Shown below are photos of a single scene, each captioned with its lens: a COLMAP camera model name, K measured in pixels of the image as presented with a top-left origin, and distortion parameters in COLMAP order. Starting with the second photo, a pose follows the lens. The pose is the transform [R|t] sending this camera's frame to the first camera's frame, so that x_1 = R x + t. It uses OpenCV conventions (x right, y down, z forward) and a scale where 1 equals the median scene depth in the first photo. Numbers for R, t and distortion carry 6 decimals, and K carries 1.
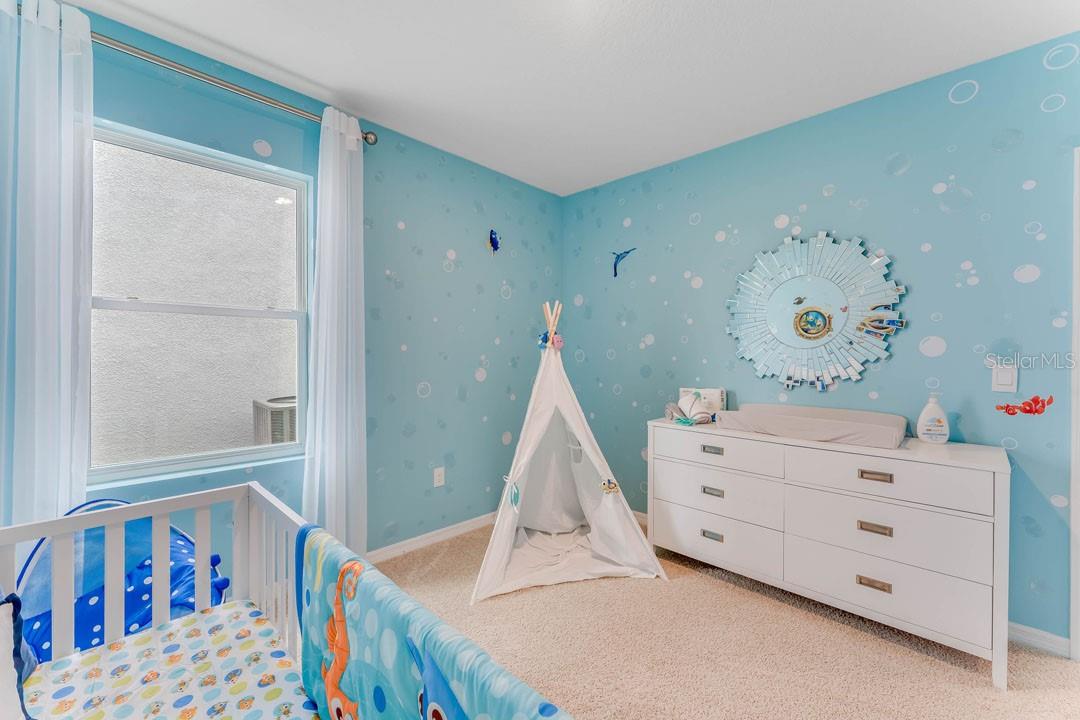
lens RADIAL K [[432.0, 0, 543.0], [0, 432.0, 351.6], [0, 0, 1]] dist [0.000398, -0.000162]
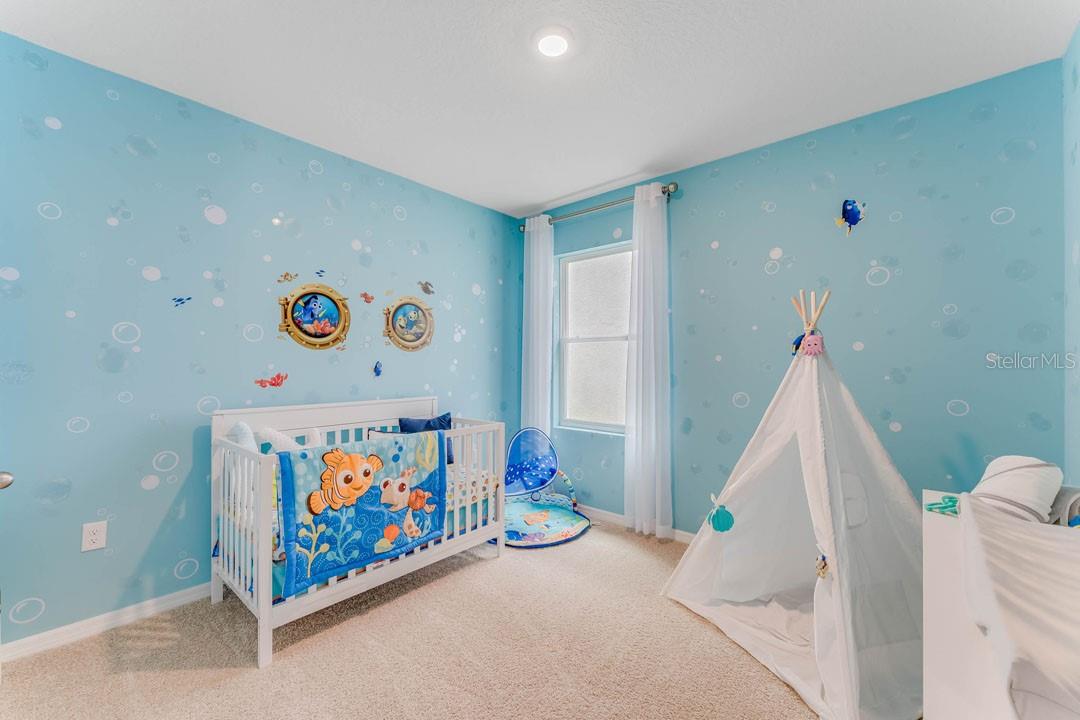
lens RADIAL K [[433.0, 0, 540.0], [0, 433.0, 360.0], [0, 0, 1]] dist [0.000138, 0.000178]
pose [[0.056987, -0.012721, -0.998294, 0.727690], [0.004072, 0.999913, -0.012509, 0.007379], [0.998367, -0.003353, 0.057033, 0.502971]]
